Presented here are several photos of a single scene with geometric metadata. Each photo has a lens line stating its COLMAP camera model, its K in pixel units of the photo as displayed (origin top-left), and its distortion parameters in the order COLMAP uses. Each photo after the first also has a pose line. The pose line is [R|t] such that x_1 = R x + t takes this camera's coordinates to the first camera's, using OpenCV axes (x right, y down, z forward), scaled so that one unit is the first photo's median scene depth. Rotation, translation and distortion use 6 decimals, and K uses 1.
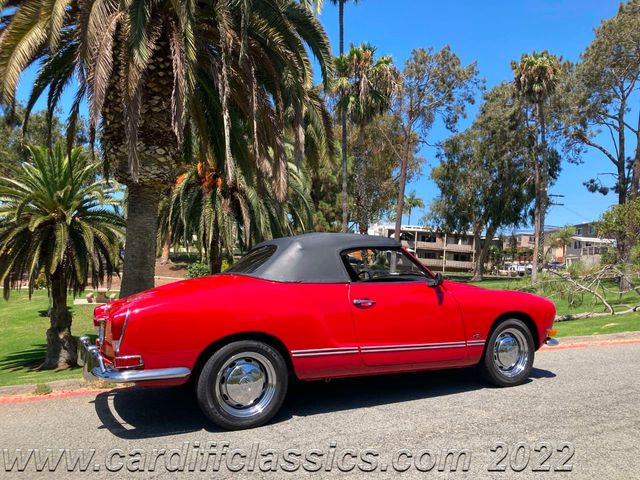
lens RADIAL K [[521.4, 0, 327.9], [0, 521.4, 248.8], [0, 0, 1]] dist [0.030935, -0.029299]
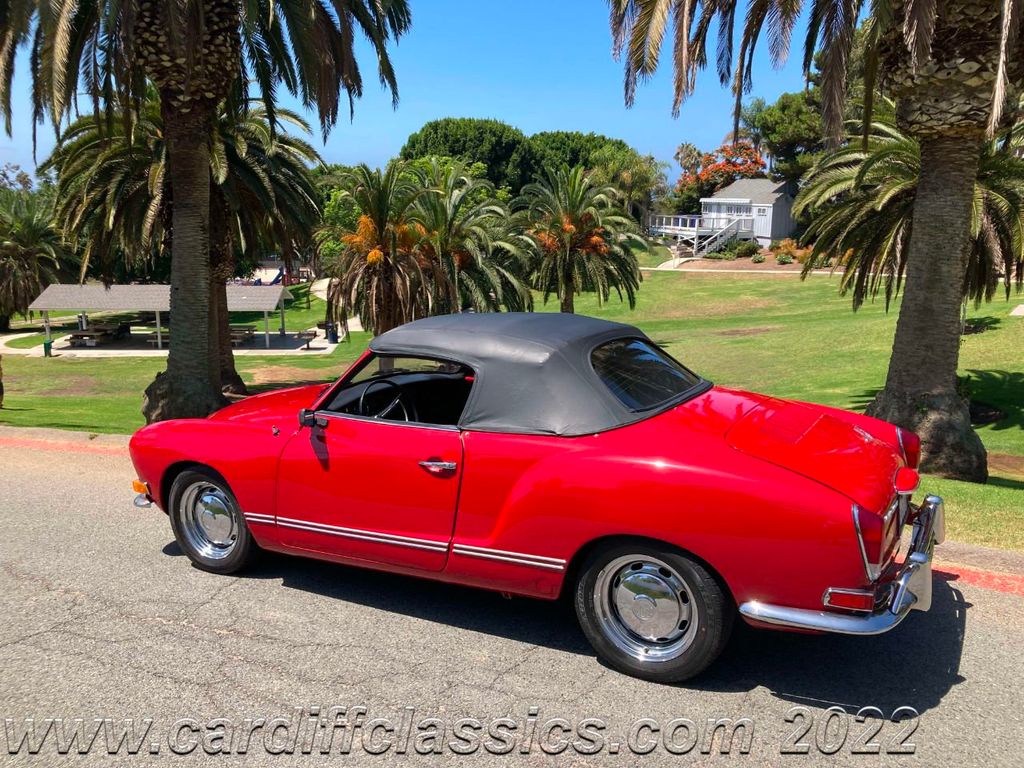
lens RADIAL K [[834.3, 0, 515.7], [0, 834.3, 392.8], [0, 0, 1]] dist [0.030935, -0.029299]
pose [[0.486629, 0.137577, -0.862708, 0.056753], [0.054610, 0.980800, 0.187213, -0.012247], [0.871900, -0.138216, 0.469773, 0.041935]]
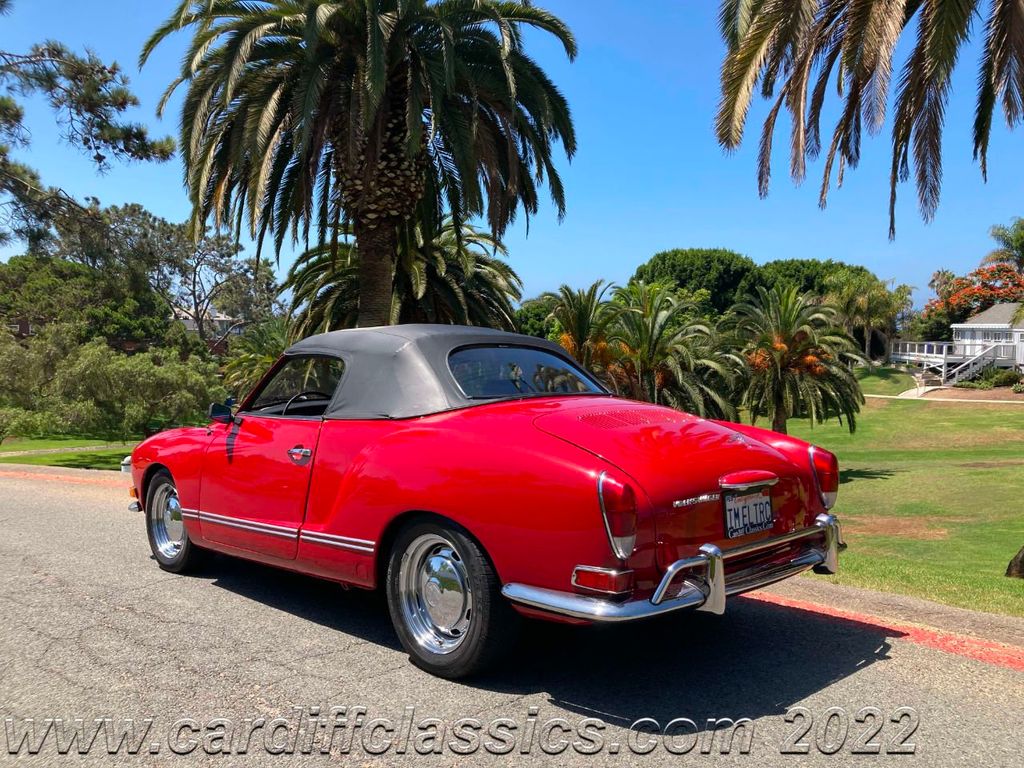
lens RADIAL K [[834.3, 0, 518.8], [0, 834.3, 396.3], [0, 0, 1]] dist [0.030935, -0.029299]
pose [[0.227623, 0.013141, -0.973661, 0.069976], [0.044522, 0.998723, 0.023888, 0.002900], [0.972731, -0.048787, 0.226747, 0.075245]]
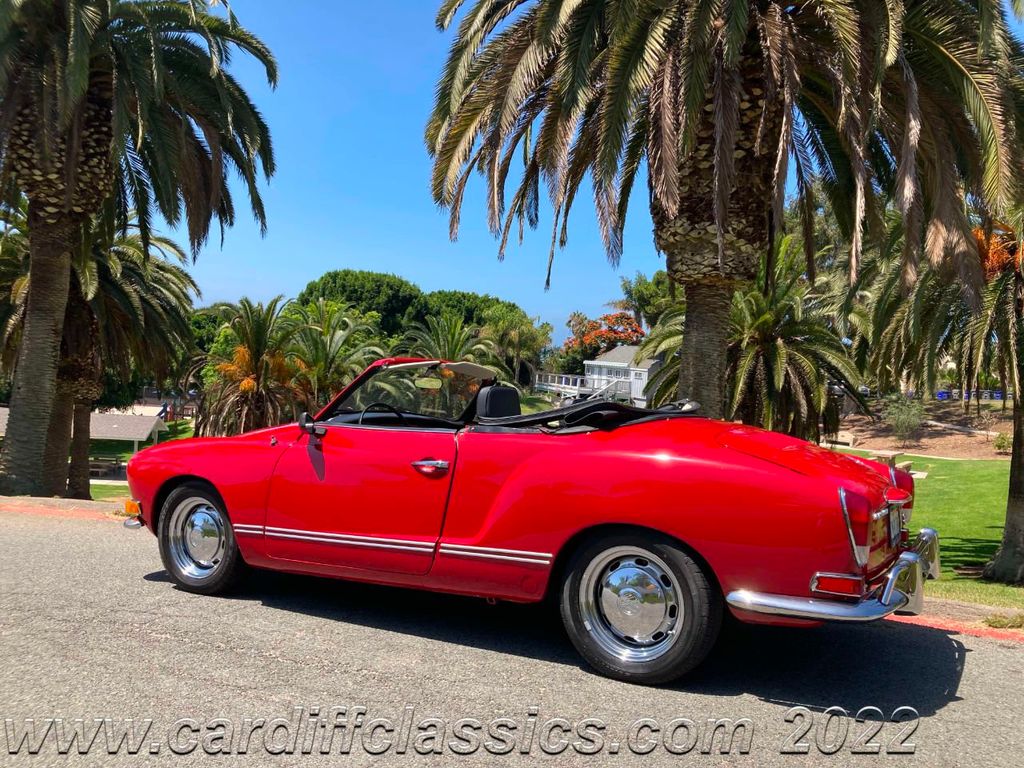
lens RADIAL K [[834.3, 0, 515.5], [0, 834.3, 400.0], [0, 0, 1]] dist [0.030935, -0.029299]
pose [[0.586790, 0.013952, -0.809619, 0.092053], [-0.004956, 0.999895, 0.013639, 0.002576], [0.809724, -0.003991, 0.586798, 0.050123]]
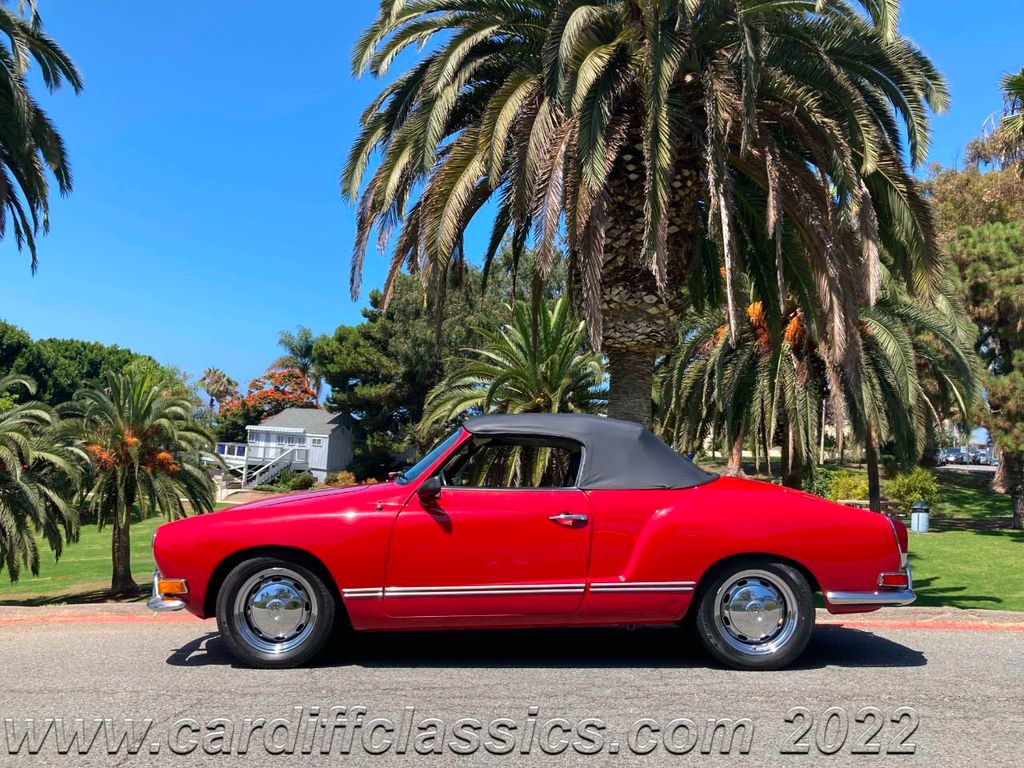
lens RADIAL K [[946.2, 0, 511.9], [0, 946.2, 387.1], [0, 0, 1]] dist [0.024135, 0.000000]
pose [[0.854843, -0.047871, -0.516673, 0.035646], [0.012473, 0.997343, -0.071768, 0.002107], [0.518736, 0.054906, 0.853169, -0.025615]]
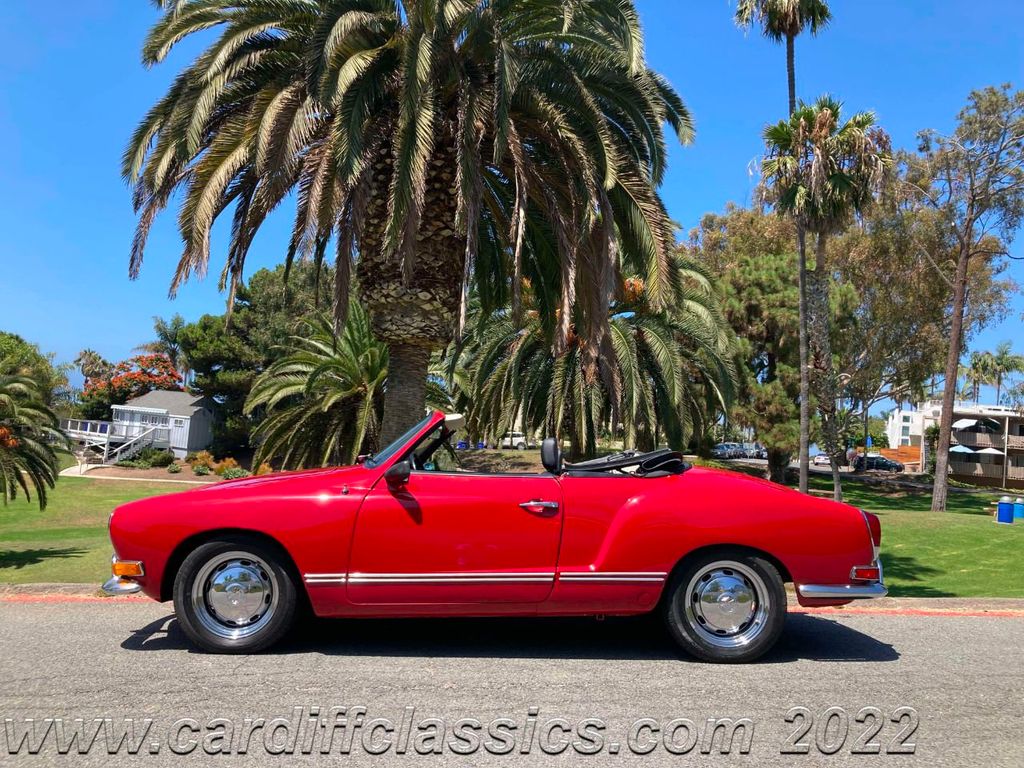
lens RADIAL K [[834.3, 0, 510.6], [0, 834.3, 397.0], [0, 0, 1]] dist [0.030935, -0.029299]
pose [[0.925576, -0.006351, -0.378507, 0.054063], [-0.015402, 0.998400, -0.054414, 0.002828], [0.378247, 0.056194, 0.923997, 0.001071]]
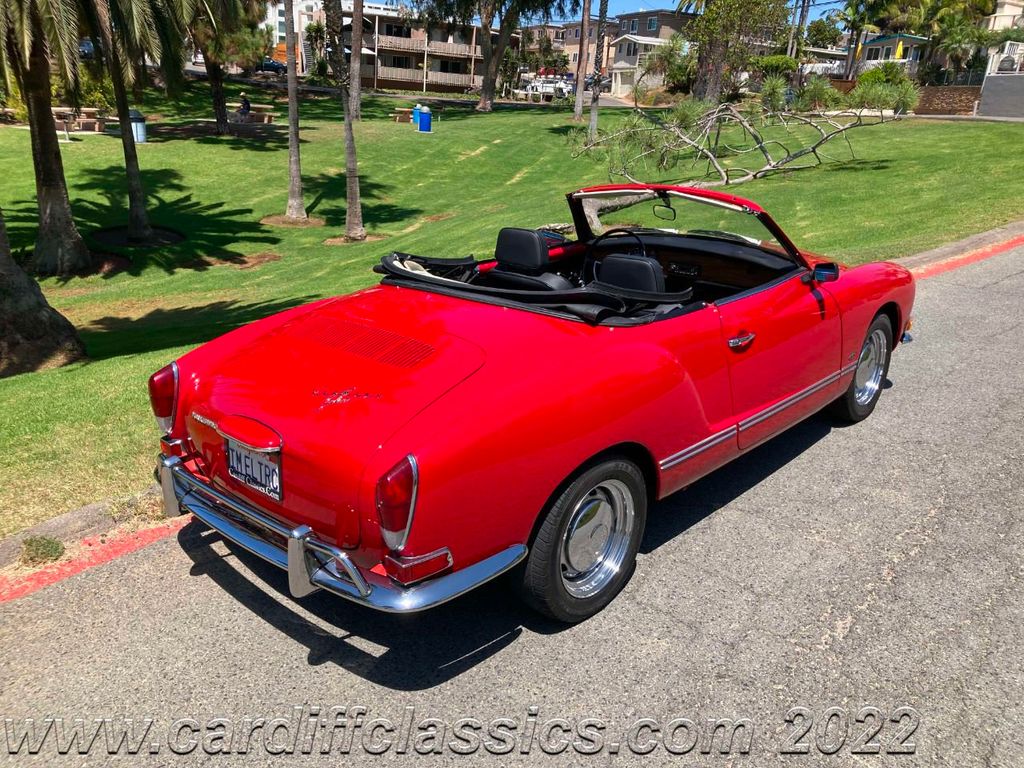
lens RADIAL K [[834.3, 0, 518.9], [0, 834.3, 389.2], [0, 0, 1]] dist [0.030935, -0.029299]
pose [[0.942333, -0.104940, 0.317799, -0.037579], [-0.024581, 0.925304, 0.378429, -0.015060], [-0.333773, -0.364418, 0.869365, 0.028040]]
